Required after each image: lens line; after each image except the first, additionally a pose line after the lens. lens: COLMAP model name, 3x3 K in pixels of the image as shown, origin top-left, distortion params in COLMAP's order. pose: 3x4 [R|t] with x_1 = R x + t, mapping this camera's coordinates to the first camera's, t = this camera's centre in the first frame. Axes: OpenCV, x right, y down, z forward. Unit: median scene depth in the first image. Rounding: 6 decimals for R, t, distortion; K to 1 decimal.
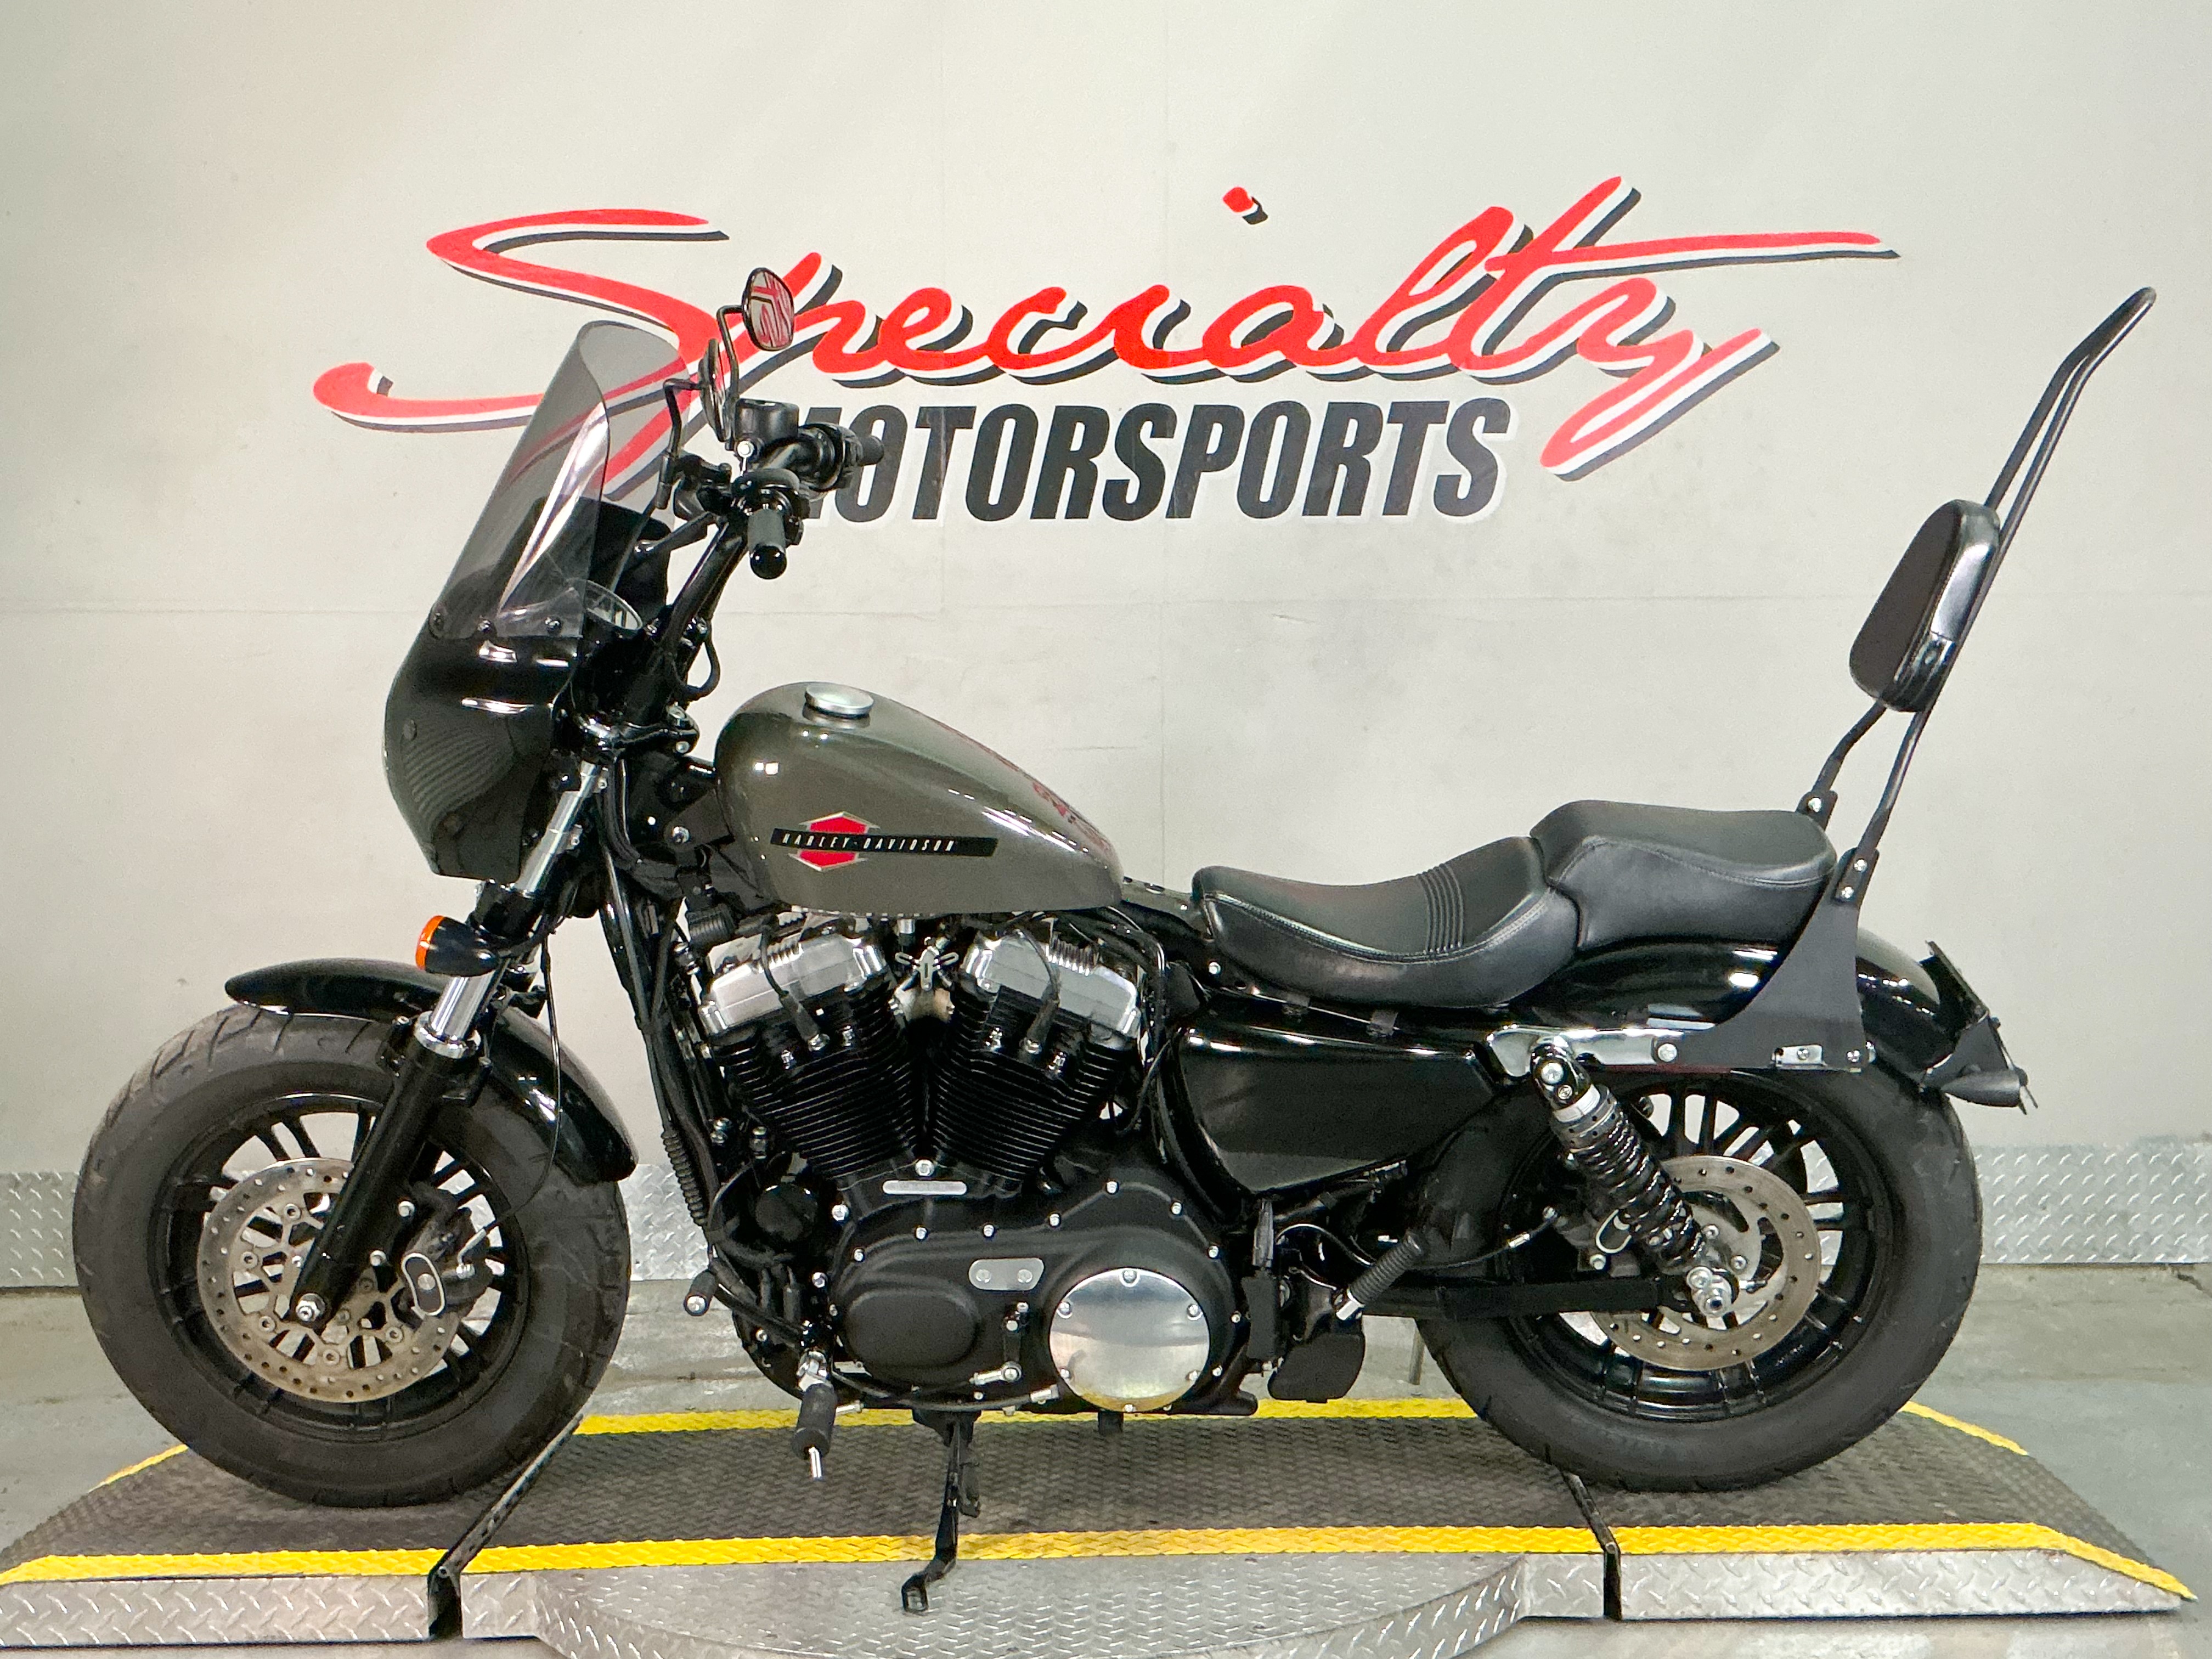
lens RADIAL K [[2516.0, 0, 1107.6], [0, 2516.0, 840.2], [0, 0, 1]] dist [0.091416, 0.000000]
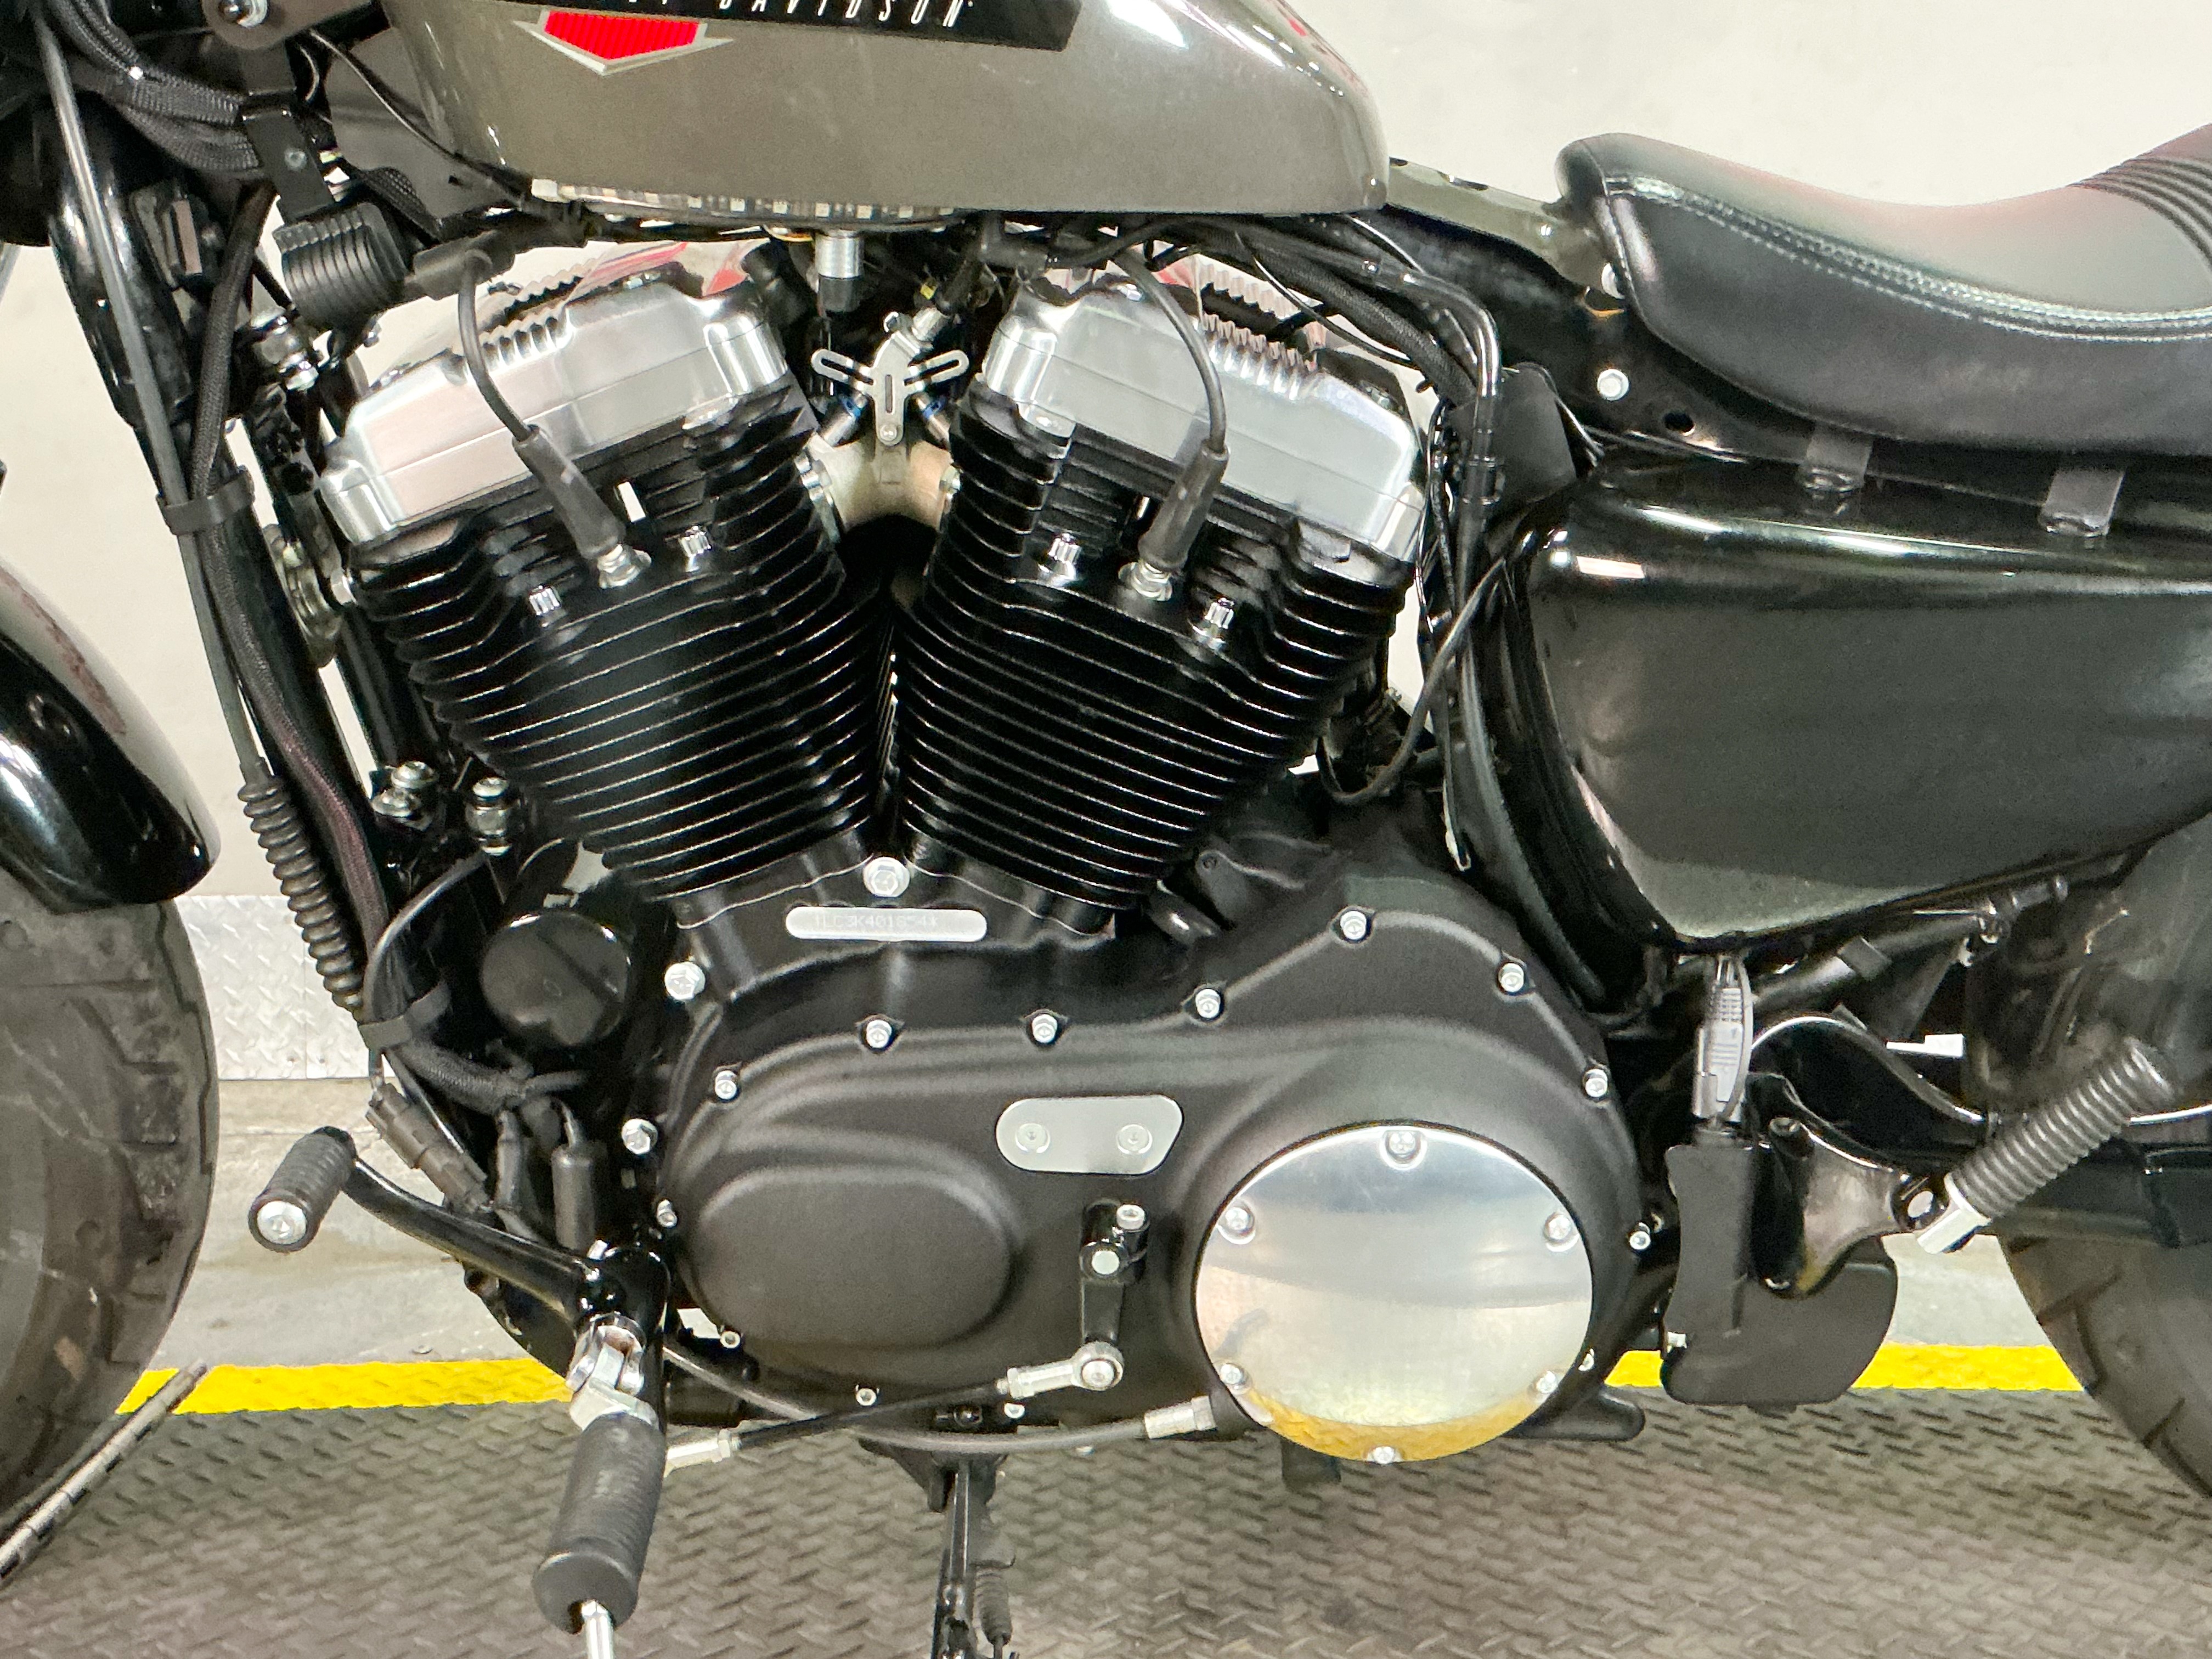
lens RADIAL K [[2688.6, 0, 1108.0], [0, 2688.6, 830.8], [0, 0, 1]] dist [0.104256, 0.000000]
pose [[0.999859, 0.006332, 0.015525, -0.041776], [-0.007823, 0.995161, 0.097942, 0.076670], [-0.014830, -0.098050, 0.995071, 0.543472]]
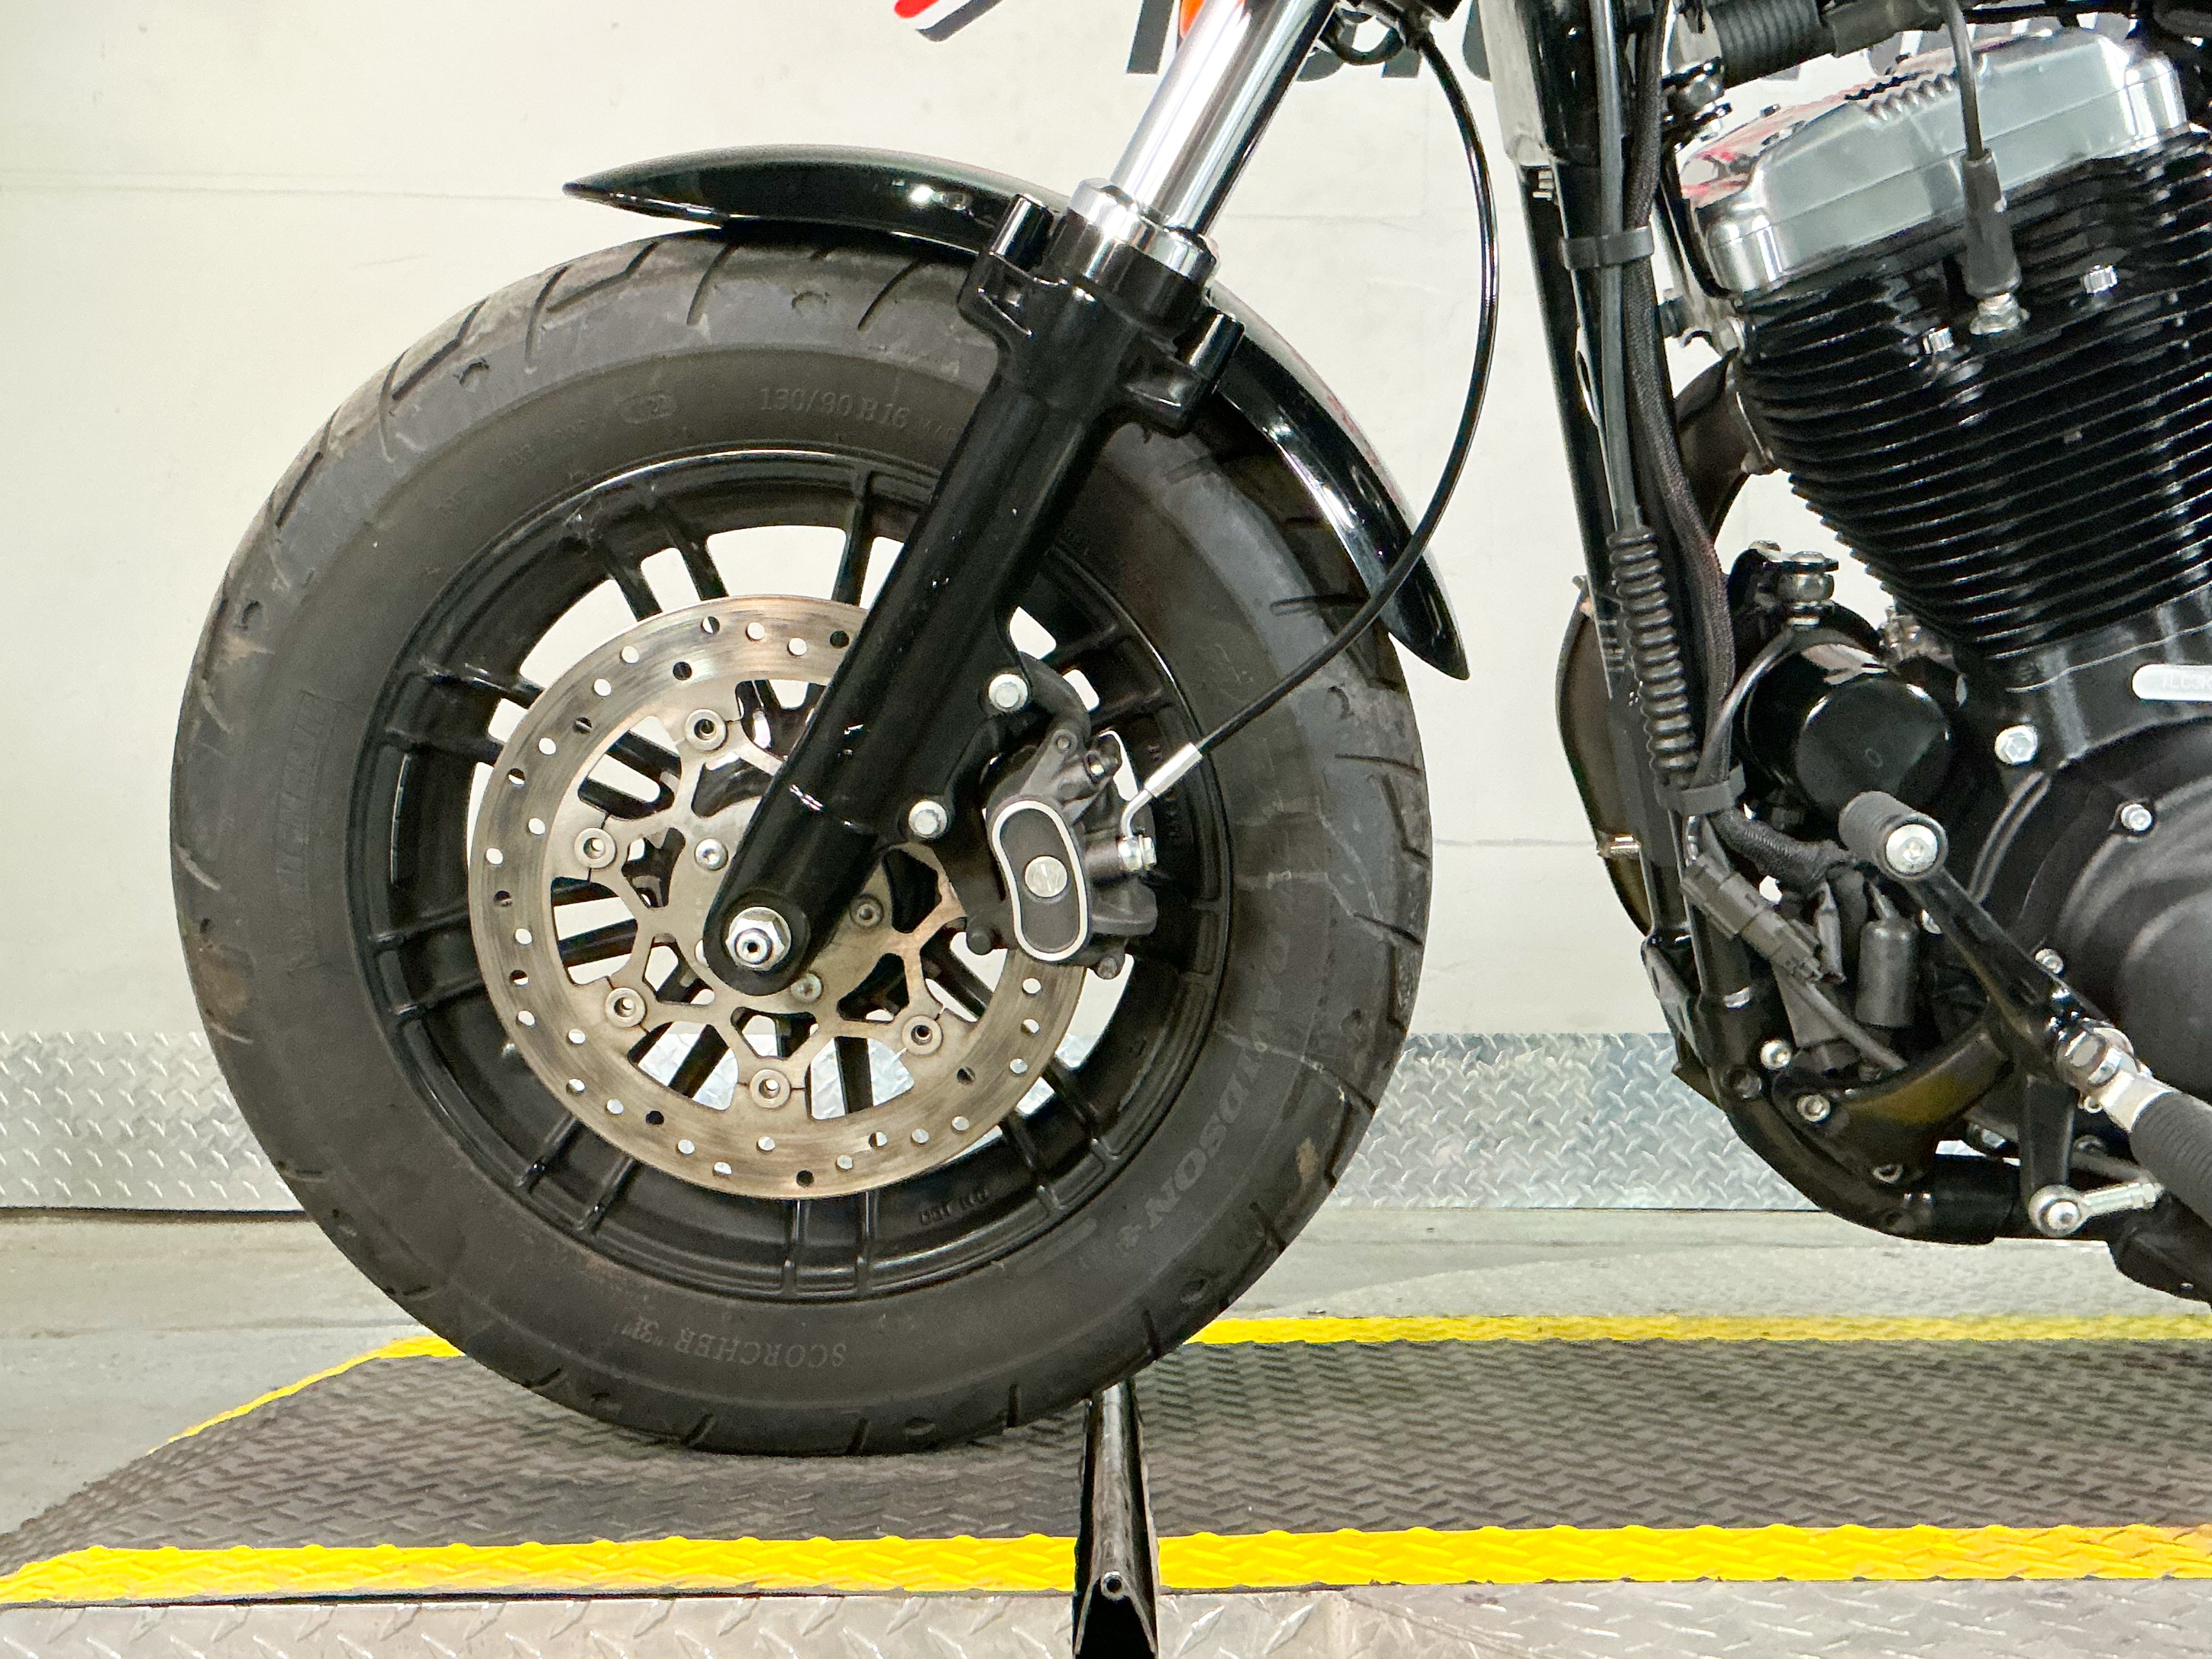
lens RADIAL K [[2357.5, 0, 1115.0], [0, 2357.5, 832.2], [0, 0, 1]] dist [0.084521, 0.000000]
pose [[0.999092, 0.019289, 0.037988, -0.264891], [-0.016756, 0.997685, -0.065909, 0.186786], [-0.039171, 0.065212, 0.997102, 0.600770]]
